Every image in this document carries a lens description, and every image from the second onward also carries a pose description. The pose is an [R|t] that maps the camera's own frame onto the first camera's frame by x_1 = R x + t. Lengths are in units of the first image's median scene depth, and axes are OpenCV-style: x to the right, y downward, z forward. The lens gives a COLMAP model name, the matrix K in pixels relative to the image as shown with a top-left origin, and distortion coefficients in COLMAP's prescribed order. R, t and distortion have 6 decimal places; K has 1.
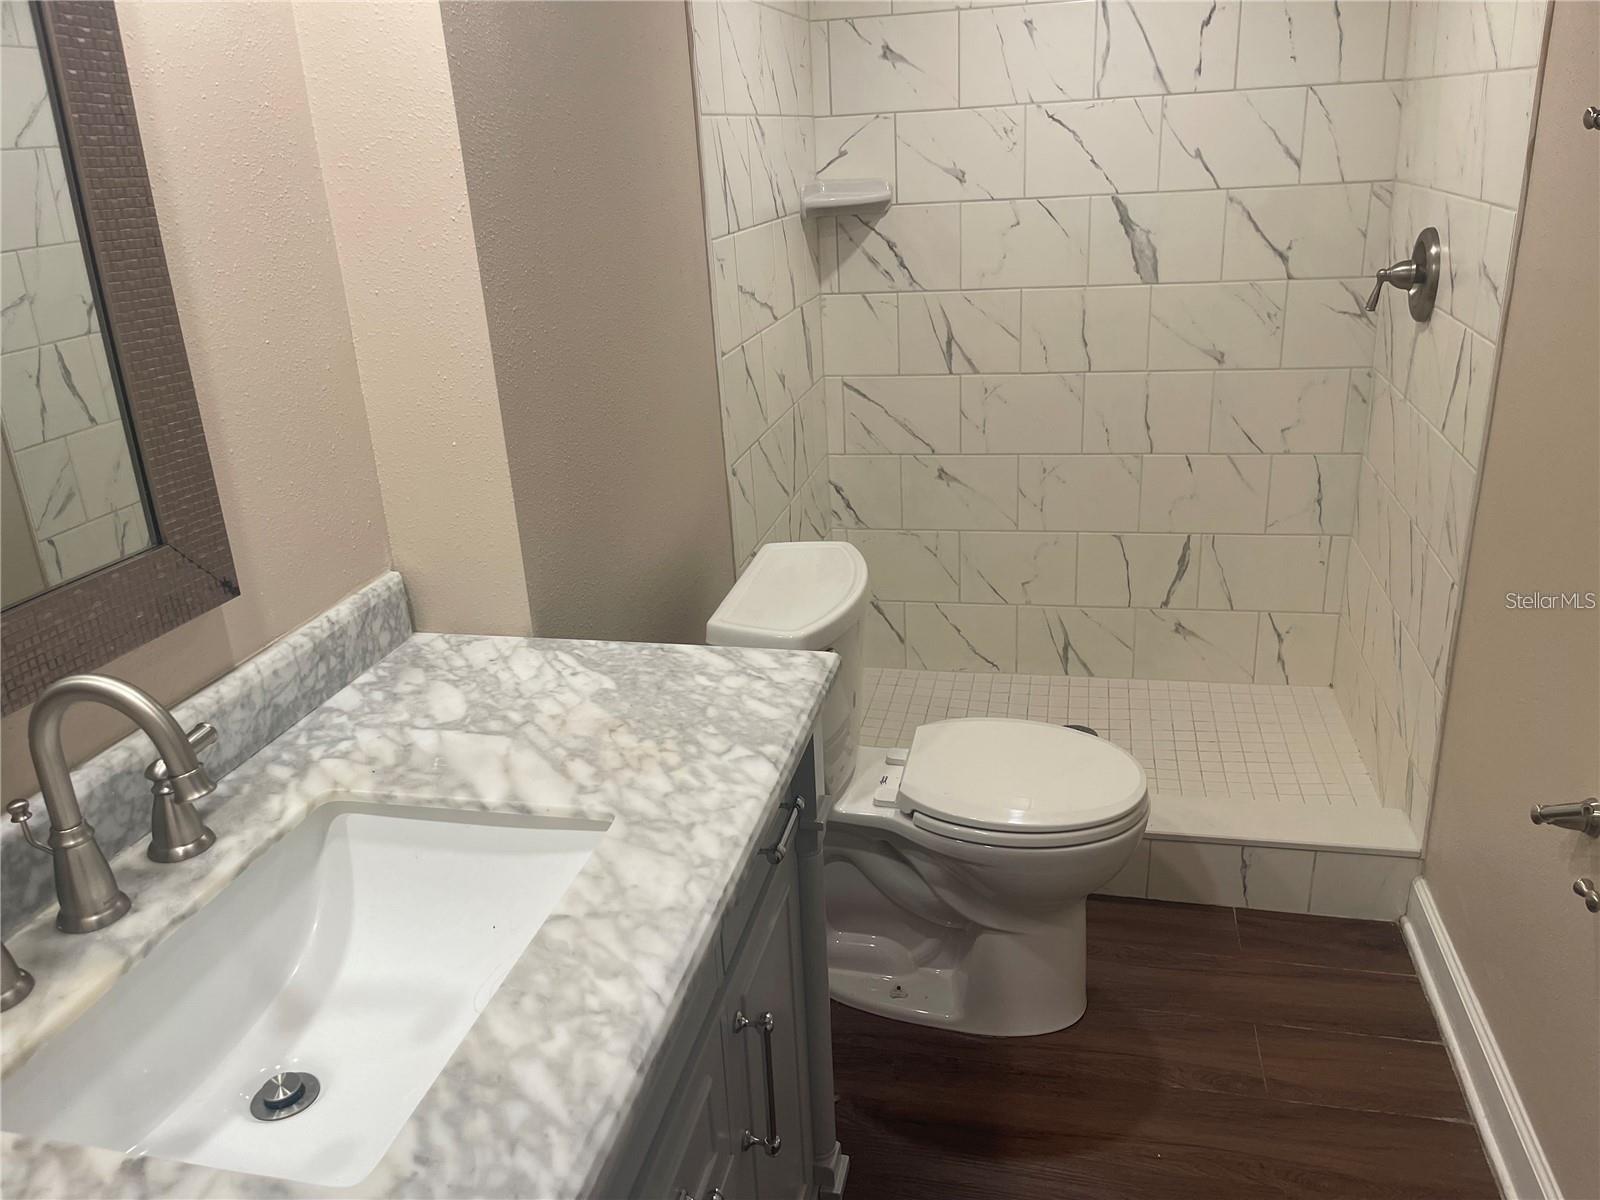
lens RADIAL K [[1216.6, 0, 800.0], [0, 1216.6, 600.0], [0, 0, 1]] dist [0.041641, -0.035669]
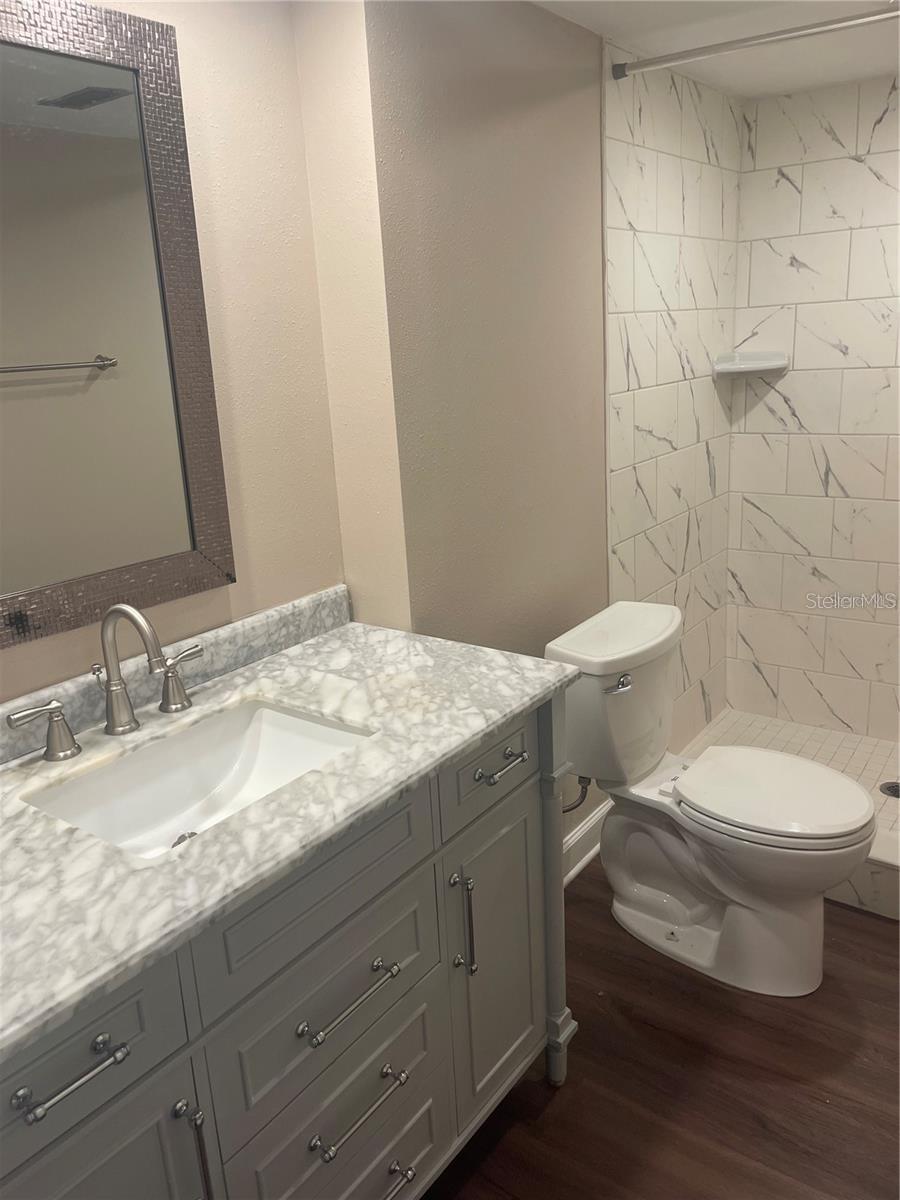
lens RADIAL K [[912.9, 0, 448.5], [0, 912.9, 585.6], [0, 0, 1]] dist [0.073318, -0.083053]
pose [[0.911926, 0.106892, -0.396187, 0.346510], [-0.134867, 0.989915, -0.043351, 0.015838], [0.387558, 0.092966, 0.917146, -0.130714]]
